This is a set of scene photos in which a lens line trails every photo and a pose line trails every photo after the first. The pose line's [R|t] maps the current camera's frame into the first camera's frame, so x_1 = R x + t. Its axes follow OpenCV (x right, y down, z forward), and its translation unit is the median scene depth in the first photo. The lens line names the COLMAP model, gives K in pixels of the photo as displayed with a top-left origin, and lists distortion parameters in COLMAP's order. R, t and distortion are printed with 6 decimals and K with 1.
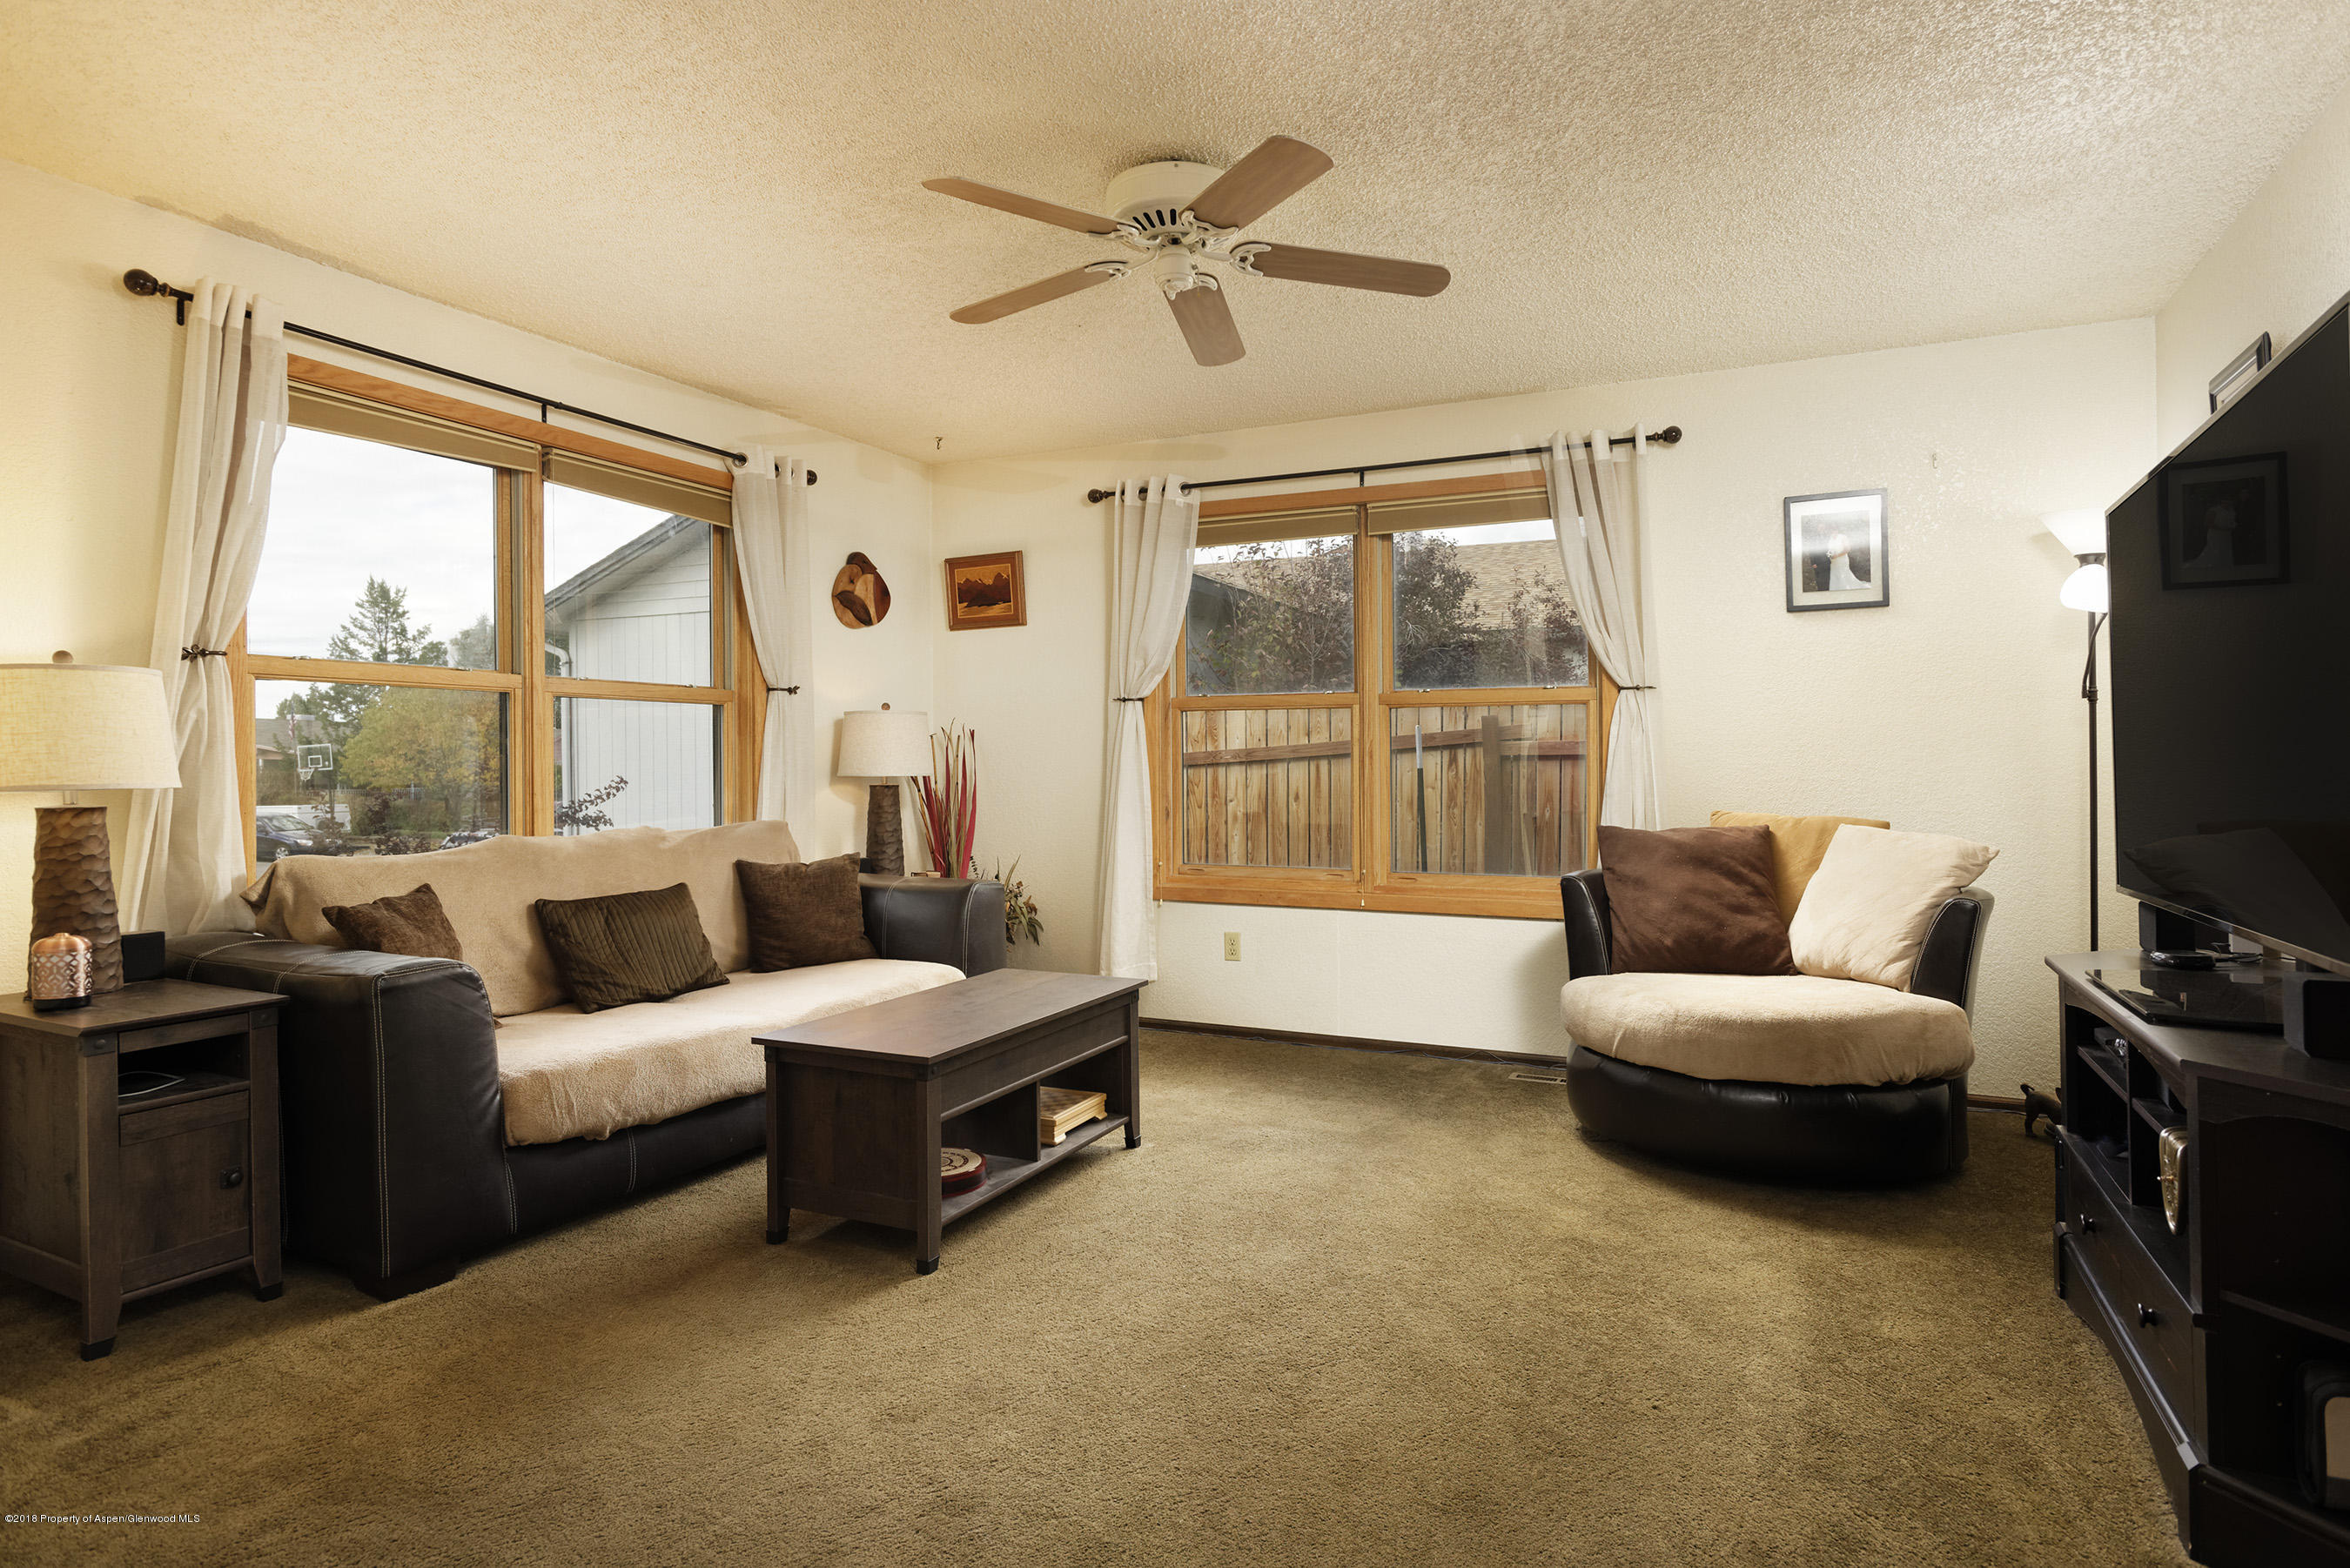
lens RADIAL K [[1281.4, 0, 1161.6], [0, 1281.4, 777.6], [0, 0, 1]] dist [-0.003908, 0.000051]
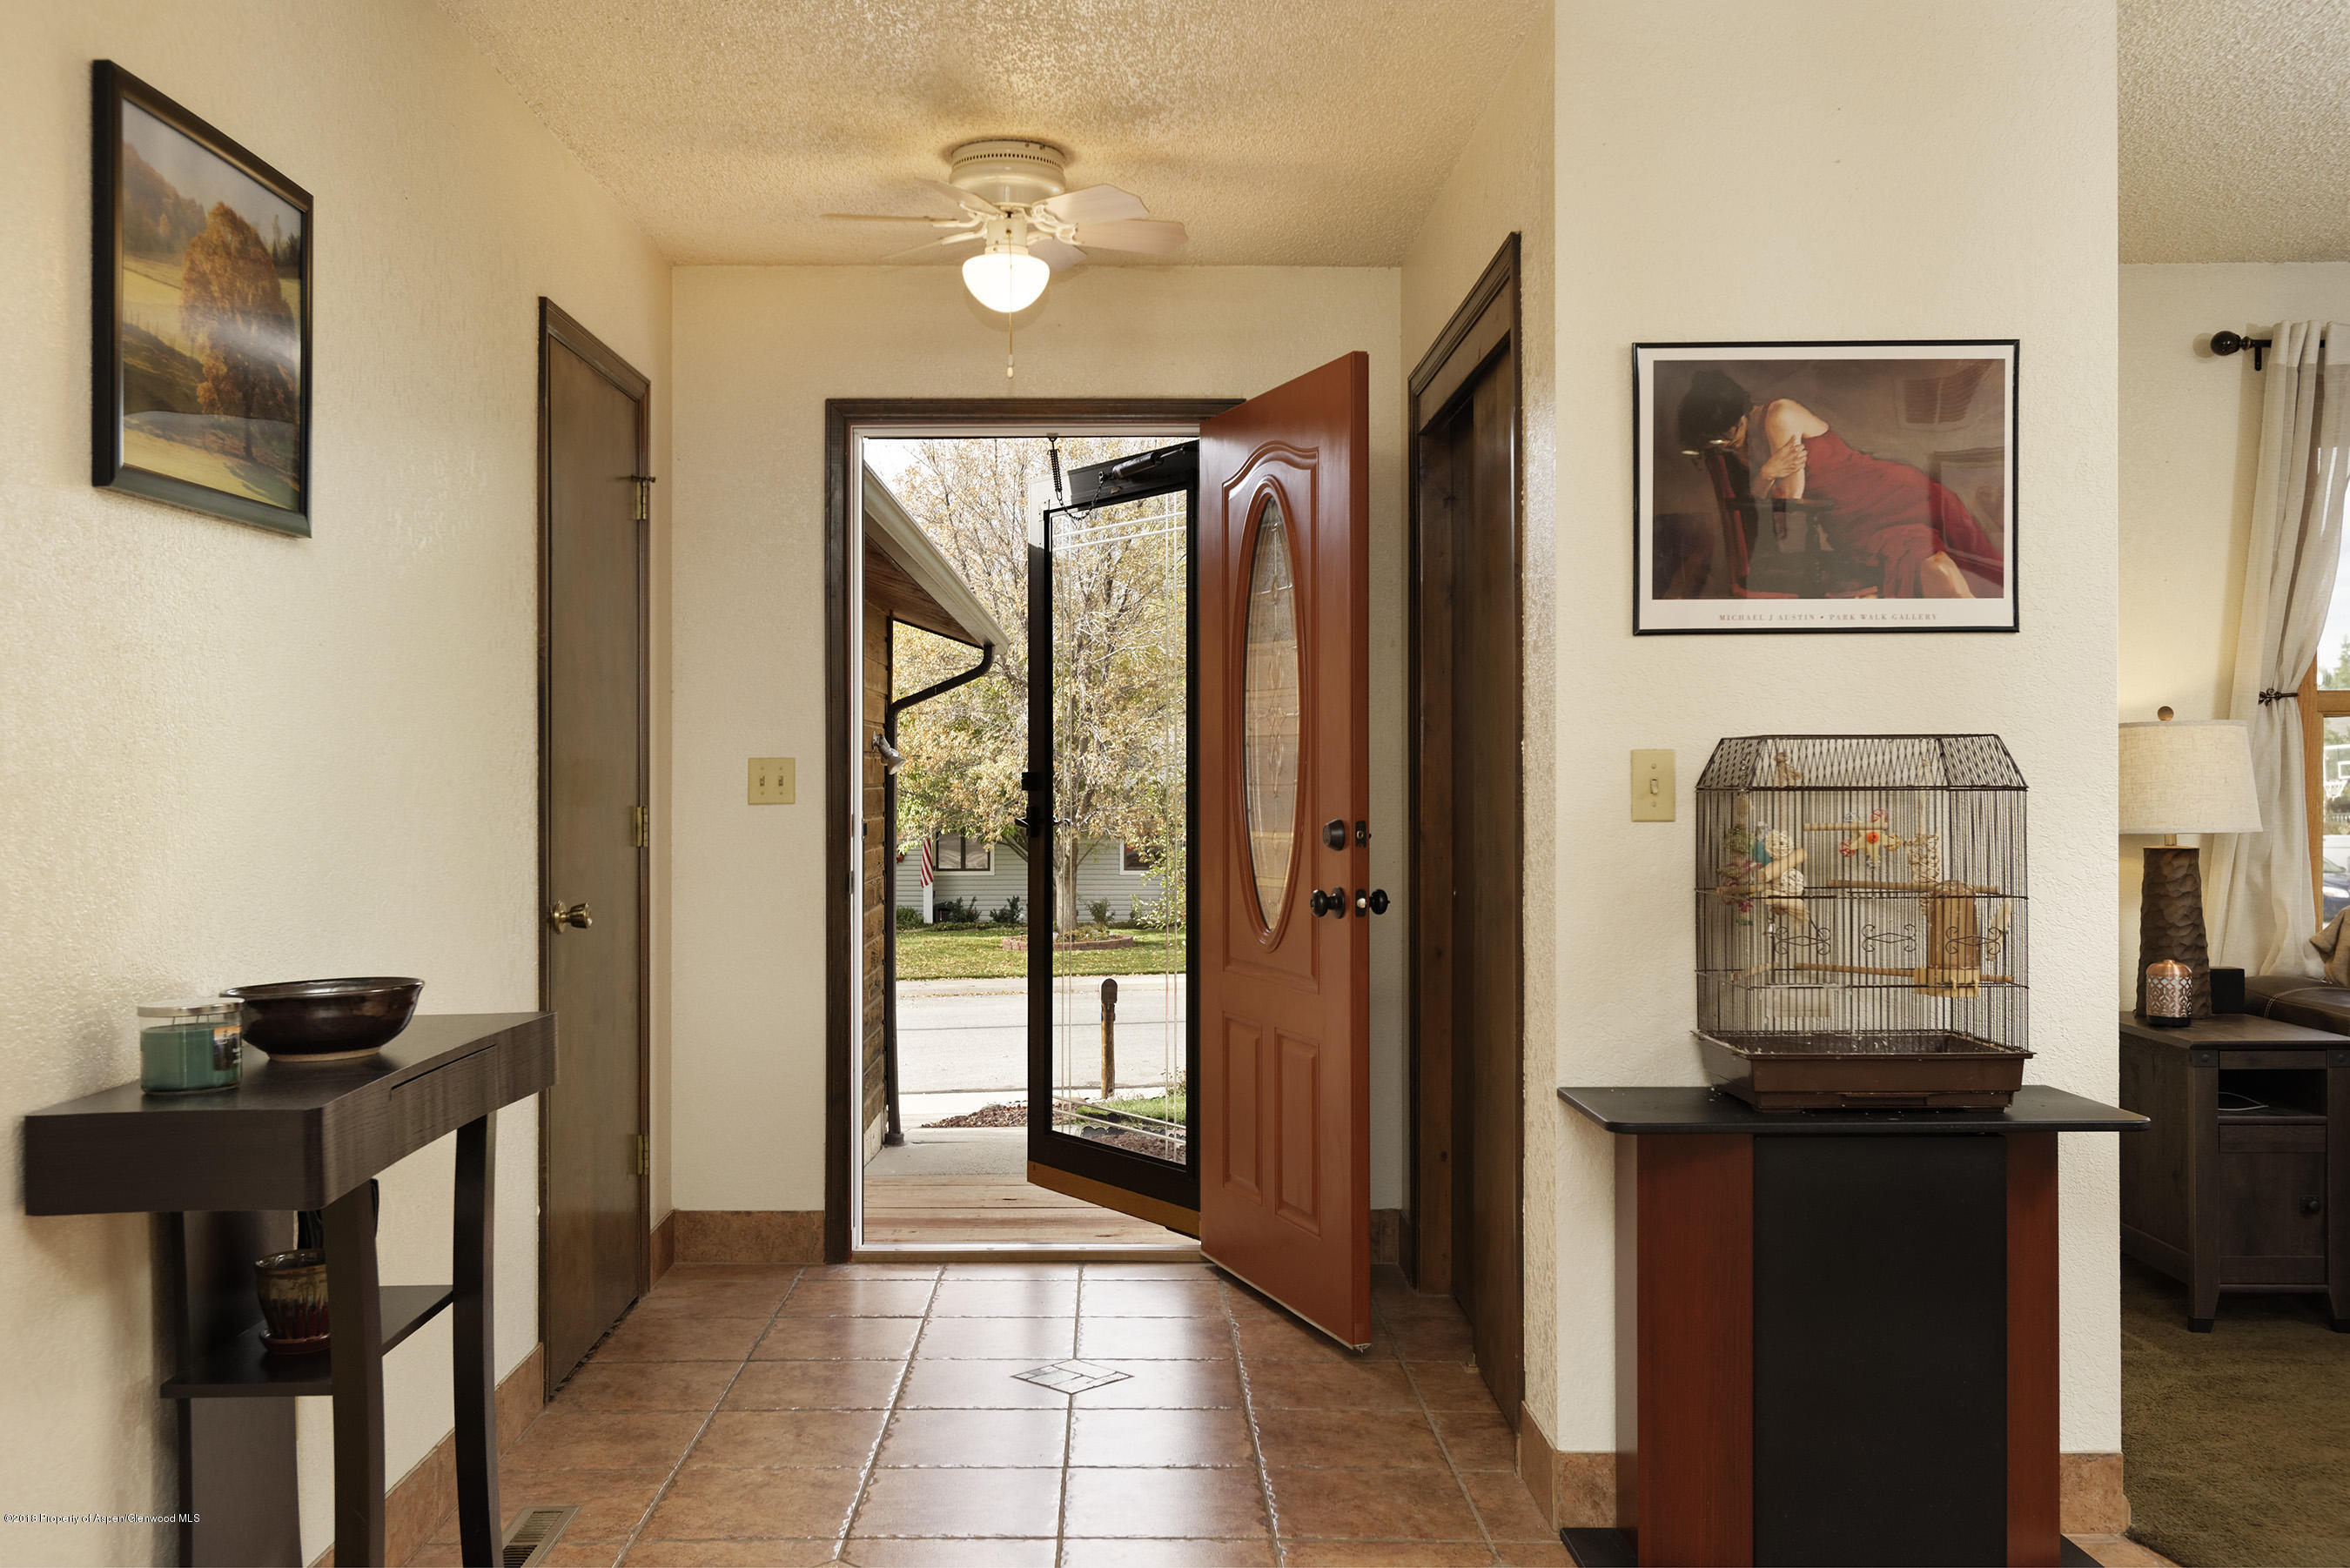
lens RADIAL K [[2069.5, 0, 1161.8], [0, 2069.5, 790.9], [0, 0, 1]] dist [0.014040, 0.007208]
pose [[0.450198, 0.004437, -0.892918, 0.353531], [-0.006225, 0.999979, 0.001830, -0.023514], [0.892907, 0.004734, 0.450217, -0.581552]]
